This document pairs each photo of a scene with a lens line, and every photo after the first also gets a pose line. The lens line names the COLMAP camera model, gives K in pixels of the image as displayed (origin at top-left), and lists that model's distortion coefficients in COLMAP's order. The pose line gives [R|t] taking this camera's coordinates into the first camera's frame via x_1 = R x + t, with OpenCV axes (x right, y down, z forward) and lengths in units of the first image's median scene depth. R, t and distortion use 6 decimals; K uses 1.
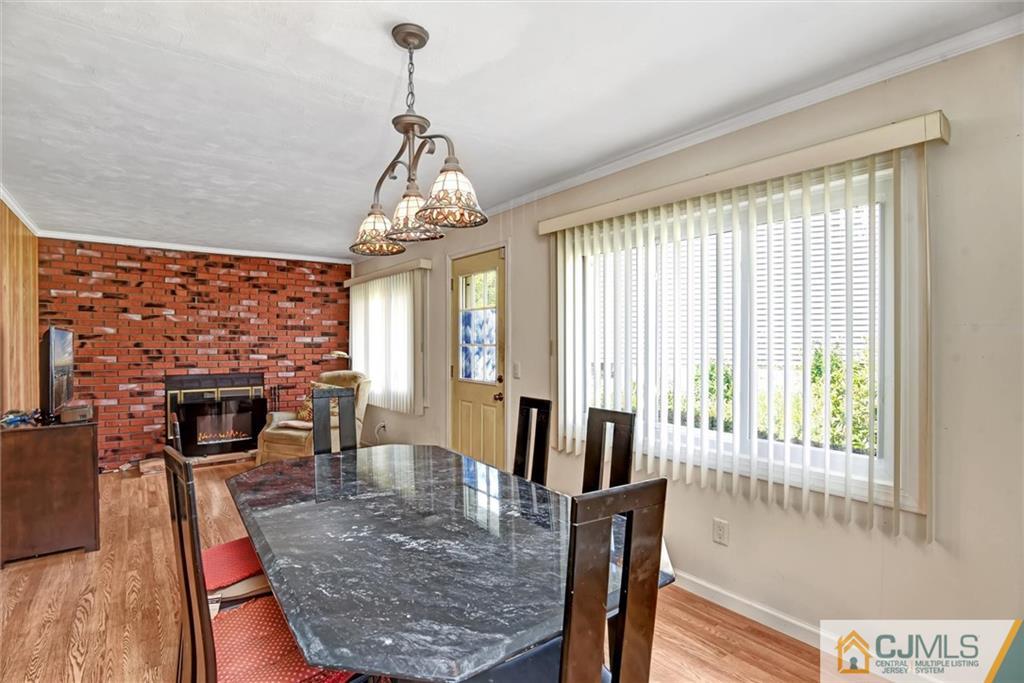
lens RADIAL K [[499.9, 0, 512.3], [0, 499.9, 347.8], [0, 0, 1]] dist [-0.020029, -0.000727]
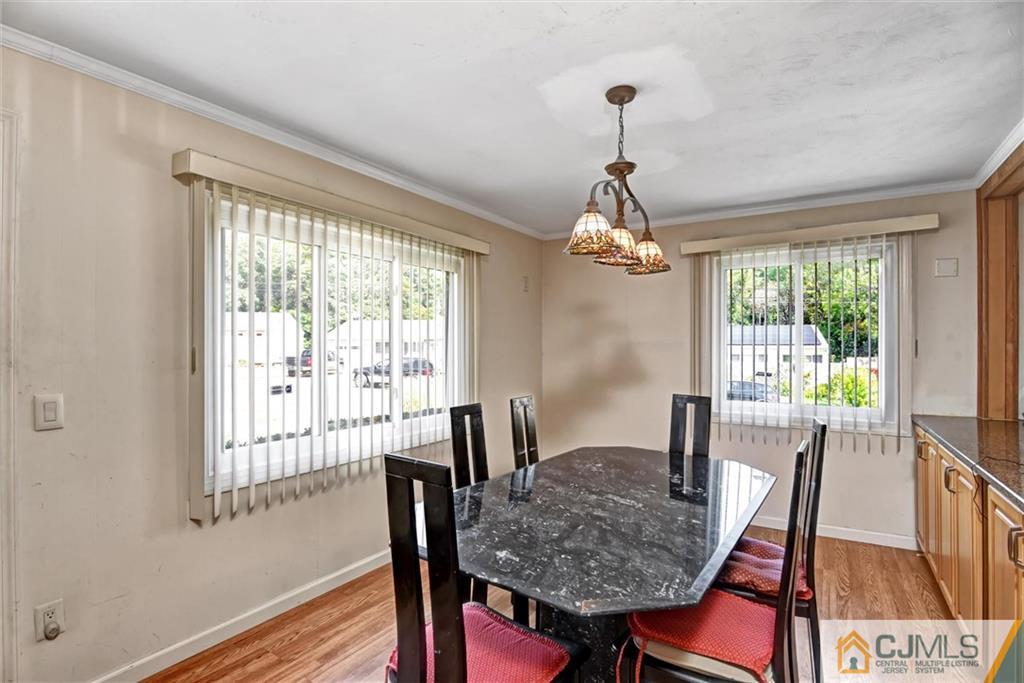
lens RADIAL K [[499.9, 0, 512.3], [0, 499.9, 347.8], [0, 0, 1]] dist [-0.020029, -0.000727]
pose [[-0.348149, 0.003216, 0.937434, -1.143082], [0.012720, 0.999918, 0.001294, -0.017090], [-0.937353, 0.012374, -0.348161, 1.548574]]
